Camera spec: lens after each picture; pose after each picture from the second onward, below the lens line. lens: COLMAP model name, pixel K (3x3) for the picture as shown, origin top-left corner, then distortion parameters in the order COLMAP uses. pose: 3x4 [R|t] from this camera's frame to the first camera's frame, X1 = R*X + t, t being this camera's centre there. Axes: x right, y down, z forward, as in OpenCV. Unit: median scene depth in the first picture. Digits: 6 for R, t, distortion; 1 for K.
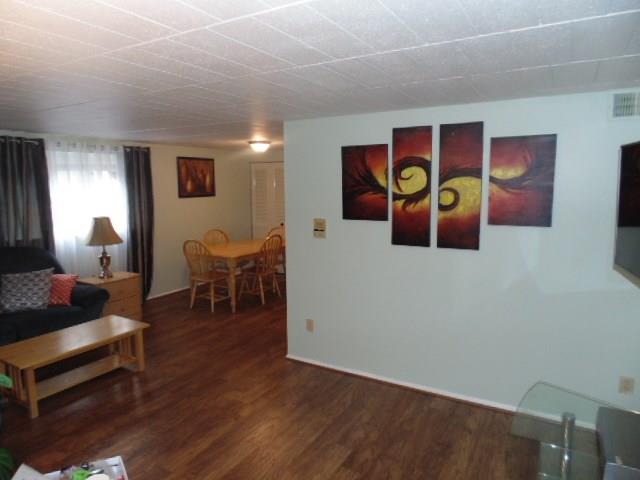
lens RADIAL K [[428.6, 0, 320.0], [0, 428.6, 240.0], [0, 0, 1]] dist [-0.009360, -0.002484]
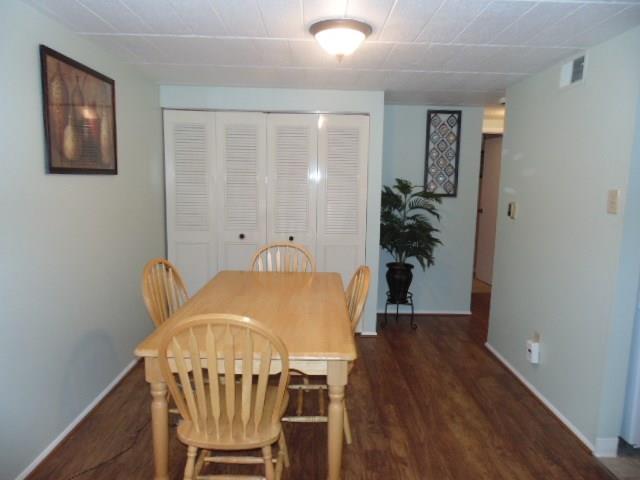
lens RADIAL K [[428.6, 0, 320.0], [0, 428.6, 240.0], [0, 0, 1]] dist [-0.009360, -0.002484]
pose [[0.854256, -0.043829, 0.518002, -0.338395], [0.038902, 0.999035, 0.020375, -0.047550], [-0.518395, 0.002746, 0.855137, 0.638522]]
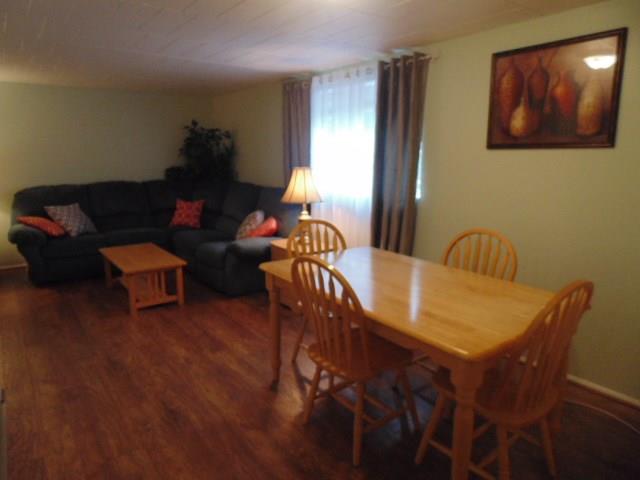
lens RADIAL K [[428.6, 0, 320.0], [0, 428.6, 240.0], [0, 0, 1]] dist [-0.009360, -0.002484]
pose [[-0.380893, 0.190875, -0.904703, 0.174019], [-0.109019, 0.962364, 0.248939, -0.103969], [0.918170, 0.193449, -0.345749, 1.062306]]
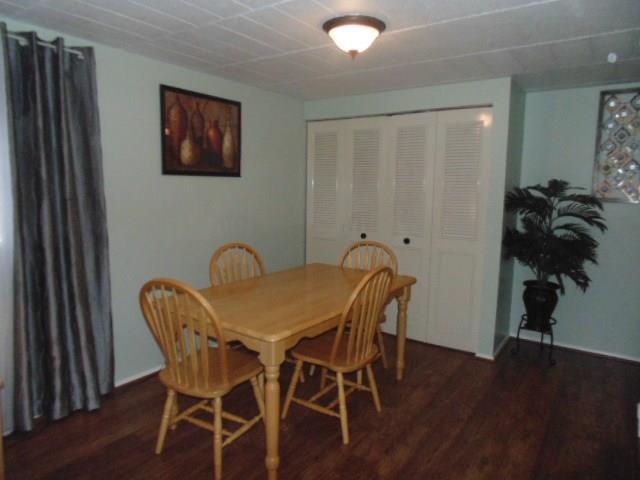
lens RADIAL K [[428.6, 0, 320.0], [0, 428.6, 240.0], [0, 0, 1]] dist [-0.009360, -0.002484]
pose [[0.996587, 0.036217, -0.074177, -0.127259], [-0.036602, 0.999323, -0.003842, -0.033437], [0.073988, 0.006544, 0.997238, 0.576061]]
